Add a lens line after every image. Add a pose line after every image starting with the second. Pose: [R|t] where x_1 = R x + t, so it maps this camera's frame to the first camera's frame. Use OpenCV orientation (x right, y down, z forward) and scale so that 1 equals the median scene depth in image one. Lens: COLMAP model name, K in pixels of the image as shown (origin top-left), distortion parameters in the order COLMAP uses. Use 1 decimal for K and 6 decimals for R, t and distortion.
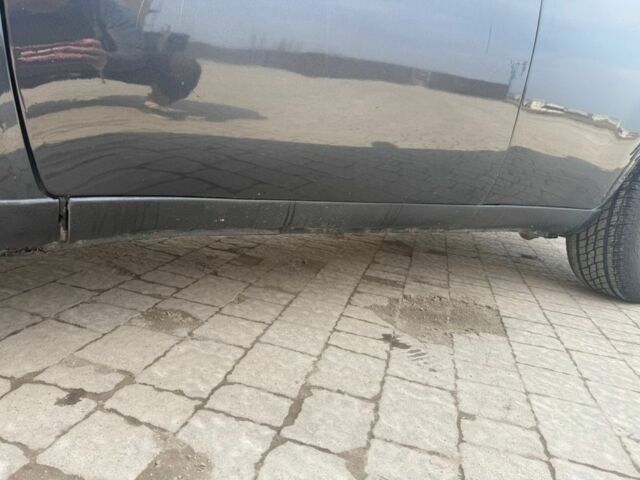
lens RADIAL K [[559.4, 0, 320.0], [0, 559.4, 240.0], [0, 0, 1]] dist [0.107105, -0.199565]
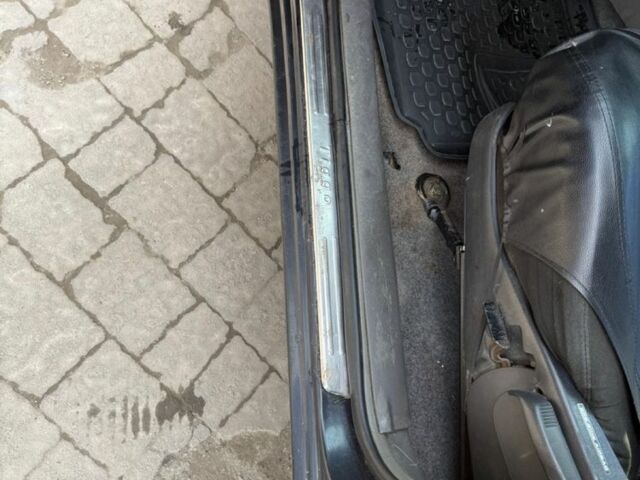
lens RADIAL K [[559.4, 0, 320.0], [0, 559.4, 240.0], [0, 0, 1]] dist [0.107105, -0.199565]
pose [[-0.423208, 0.759846, -0.493487, 0.309358], [-0.556742, 0.211609, 0.803280, -0.639886], [0.714795, 0.614700, 0.333484, 0.962066]]
